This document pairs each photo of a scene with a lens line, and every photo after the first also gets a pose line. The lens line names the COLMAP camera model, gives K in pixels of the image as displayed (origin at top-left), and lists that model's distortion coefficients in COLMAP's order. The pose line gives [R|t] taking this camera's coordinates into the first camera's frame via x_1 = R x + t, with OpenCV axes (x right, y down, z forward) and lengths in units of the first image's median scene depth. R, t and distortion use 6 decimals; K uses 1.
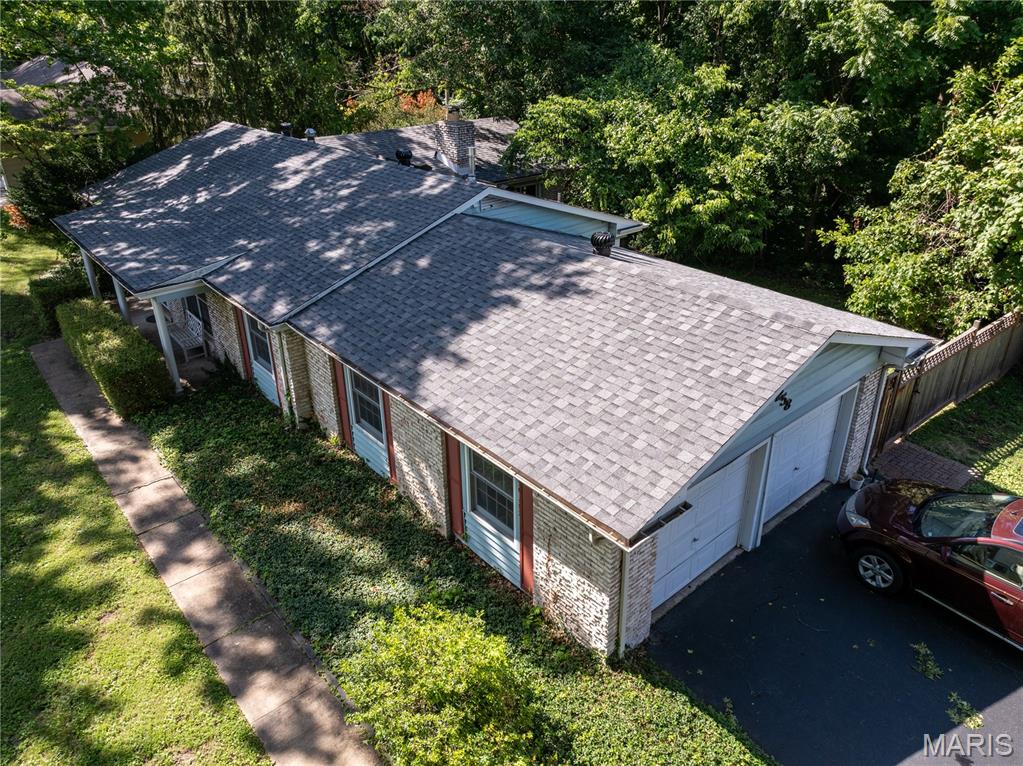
lens RADIAL K [[716.6, 0, 511.5], [0, 716.6, 383.0], [0, 0, 1]] dist [-0.005754, 0.000291]
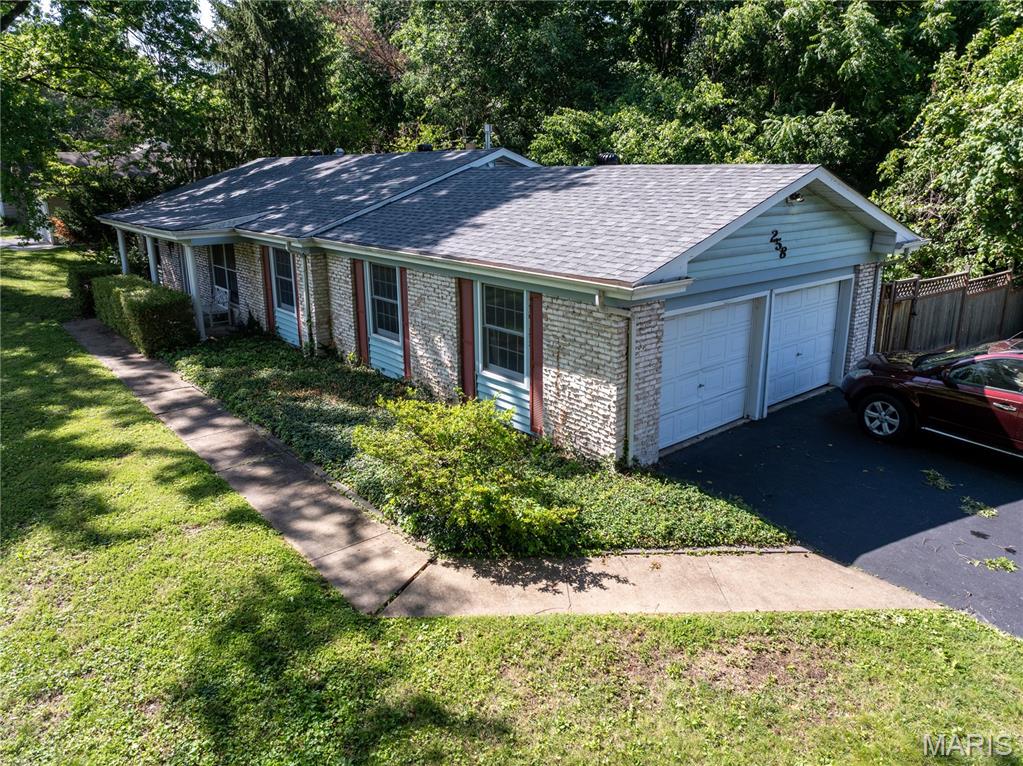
lens RADIAL K [[718.6, 0, 513.5], [0, 718.6, 376.4], [0, 0, 1]] dist [-0.002889, 0.007471]
pose [[0.999855, 0.008350, -0.014849, 0.002393], [-0.010816, 0.984567, -0.174675, 0.296392], [0.013161, 0.174810, 0.984514, -0.013613]]
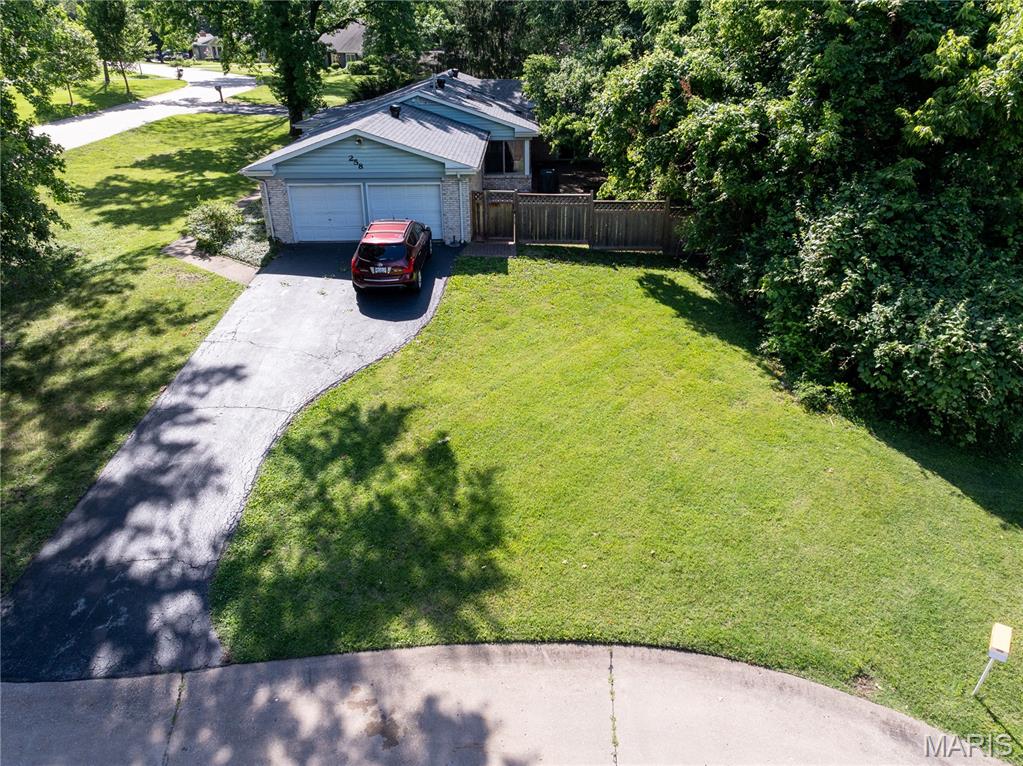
lens RADIAL K [[716.6, 0, 511.5], [0, 716.6, 383.0], [0, 0, 1]] dist [-0.005754, 0.000291]
pose [[0.760042, 0.290226, -0.581469, 1.785389], [-0.285424, 0.952900, 0.102537, 0.244676], [0.583841, 0.088033, 0.807081, -0.432486]]
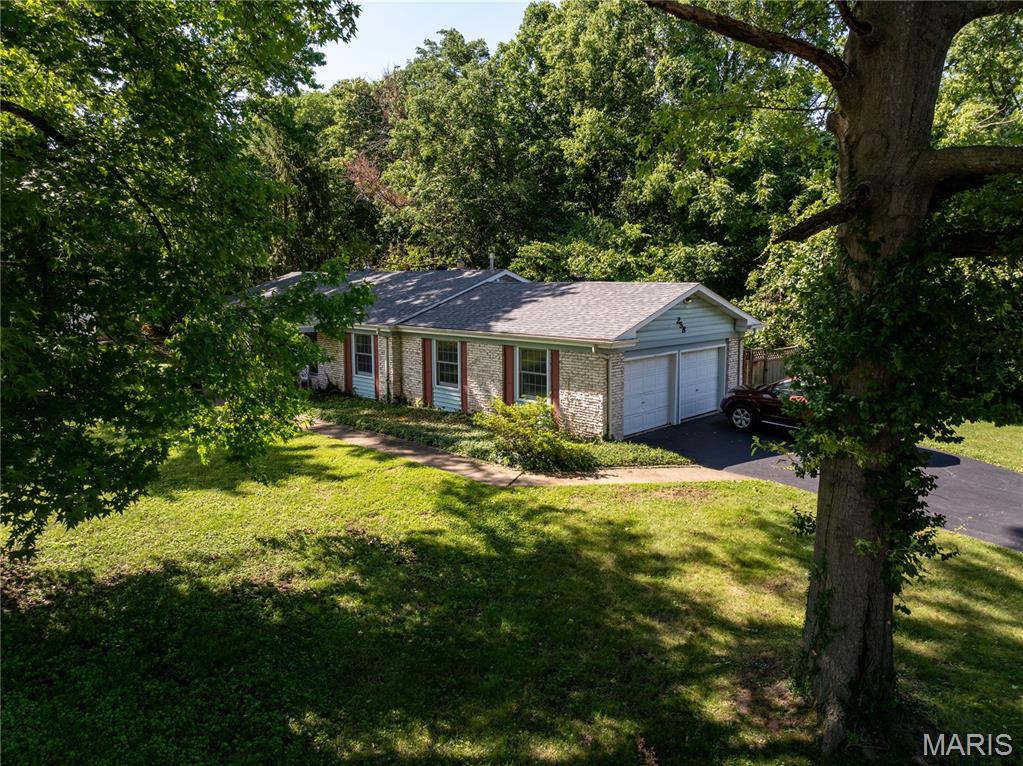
lens RADIAL K [[691.3, 0, 511.5], [0, 691.3, 383.0], [0, 0, 1]] dist [0.001680, -0.000130]
pose [[0.996955, -0.006792, 0.077678, -0.168135], [0.029851, 0.953553, -0.299743, 0.530295], [-0.072035, 0.301149, 0.950852, -0.520424]]
